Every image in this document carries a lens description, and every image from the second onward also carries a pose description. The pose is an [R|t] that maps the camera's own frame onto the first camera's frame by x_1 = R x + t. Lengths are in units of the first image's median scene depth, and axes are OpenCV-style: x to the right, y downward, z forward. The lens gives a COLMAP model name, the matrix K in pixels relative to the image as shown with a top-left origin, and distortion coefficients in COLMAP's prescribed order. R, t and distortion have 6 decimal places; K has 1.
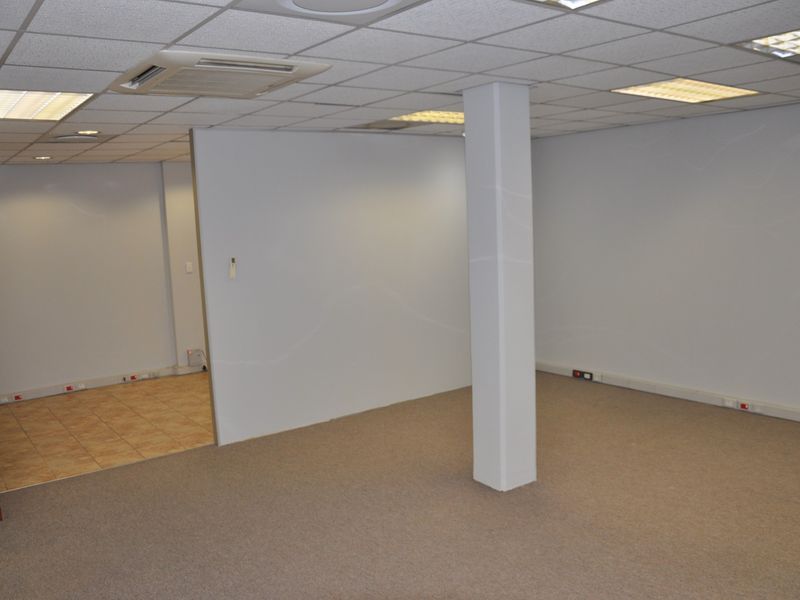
lens RADIAL K [[698.8, 0, 402.7], [0, 698.8, 302.4], [0, 0, 1]] dist [-0.074010, 0.000500]
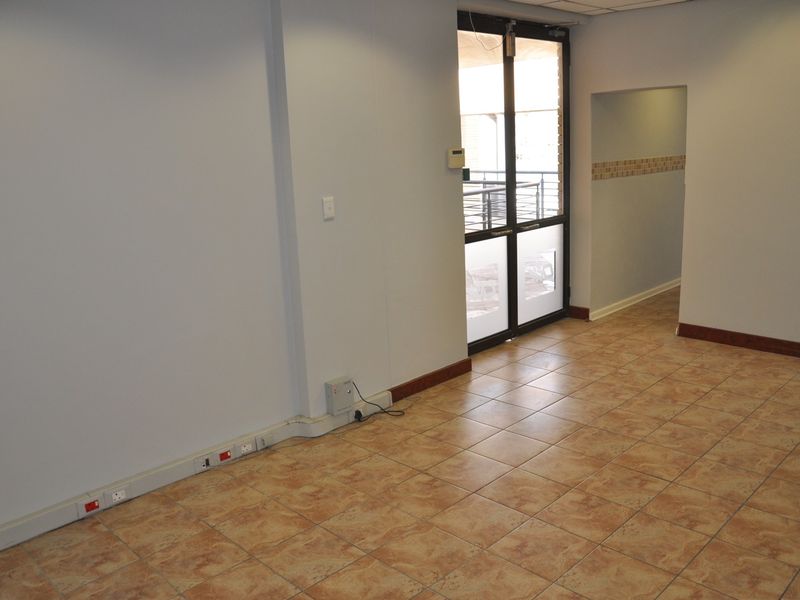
lens RADIAL K [[698.8, 0, 396.5], [0, 698.8, 297.9], [0, 0, 1]] dist [-0.074010, 0.000500]
pose [[0.990818, -0.039167, 0.129405, -0.330016], [0.026707, 0.994960, 0.096652, -0.034594], [-0.132538, -0.092309, 0.986870, 0.541380]]
